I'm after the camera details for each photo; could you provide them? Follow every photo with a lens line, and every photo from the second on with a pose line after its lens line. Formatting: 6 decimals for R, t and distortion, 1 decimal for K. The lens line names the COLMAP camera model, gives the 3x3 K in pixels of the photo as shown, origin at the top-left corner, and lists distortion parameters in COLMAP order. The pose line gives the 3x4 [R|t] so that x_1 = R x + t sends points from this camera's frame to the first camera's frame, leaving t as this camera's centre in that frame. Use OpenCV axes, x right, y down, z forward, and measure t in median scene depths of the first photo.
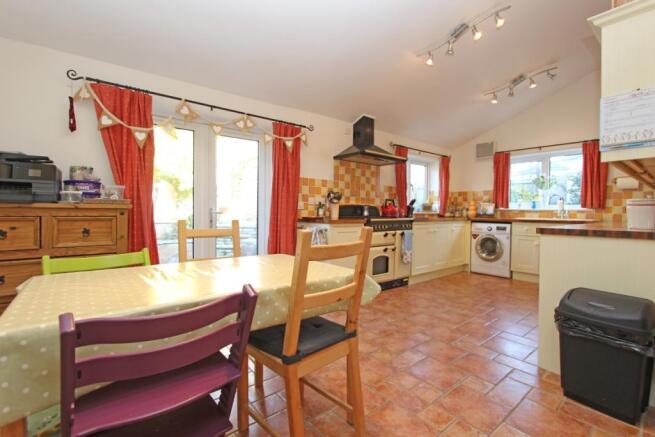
lens RADIAL K [[299.0, 0, 328.7], [0, 299.0, 215.1], [0, 0, 1]] dist [-0.004517, -0.000463]
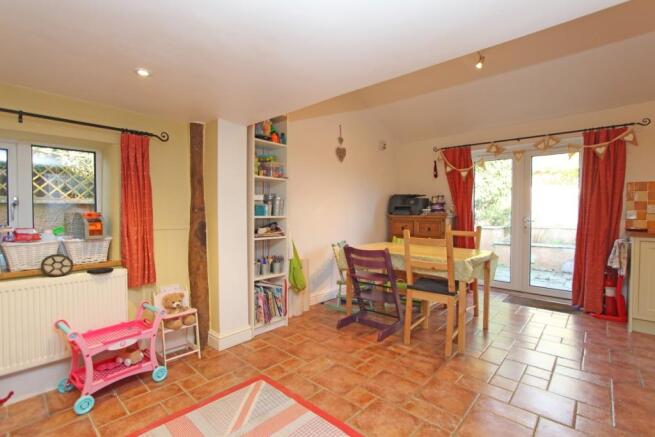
lens RADIAL K [[299.0, 0, 328.3], [0, 299.0, 220.0], [0, 0, 1]] dist [-0.004517, -0.000463]
pose [[0.139500, 0.029601, -0.989780, 0.908835], [-0.012365, 0.999527, 0.028150, -0.044566], [0.990145, 0.008311, 0.139800, 0.019850]]
